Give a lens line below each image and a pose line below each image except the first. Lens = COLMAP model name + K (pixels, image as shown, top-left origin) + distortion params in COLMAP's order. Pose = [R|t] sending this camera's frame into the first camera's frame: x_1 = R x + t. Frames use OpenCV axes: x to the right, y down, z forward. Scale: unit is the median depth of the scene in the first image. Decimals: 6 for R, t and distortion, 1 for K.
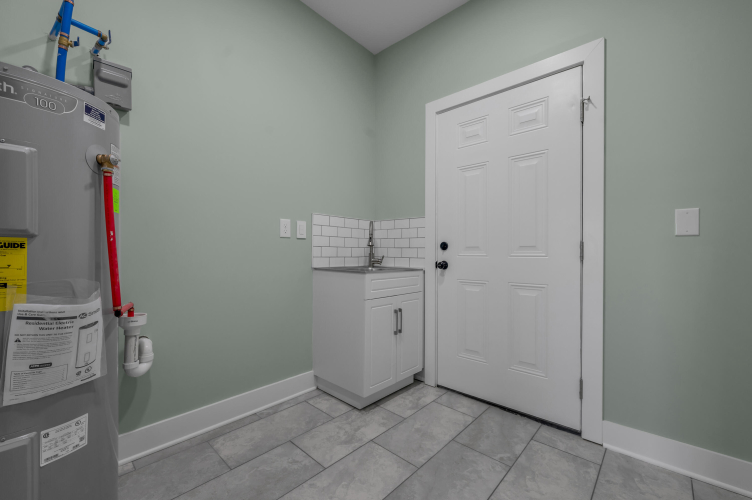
lens RADIAL K [[305.4, 0, 372.5], [0, 305.4, 252.6], [0, 0, 1]] dist [-0.000159, 0.000101]
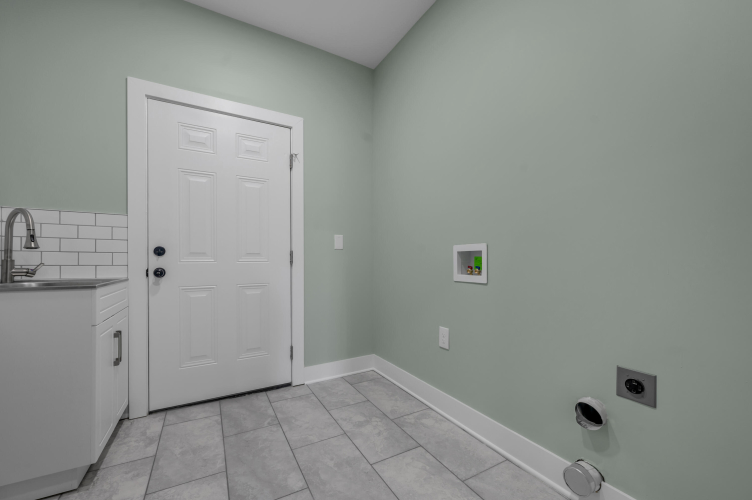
lens RADIAL K [[305.4, 0, 370.5], [0, 305.4, 257.3], [0, 0, 1]] dist [-0.000159, 0.000101]
pose [[0.313534, 0.001921, 0.949575, -0.530247], [-0.002247, 0.999997, -0.001281, -0.005037], [-0.949574, -0.001732, 0.313537, 0.177235]]
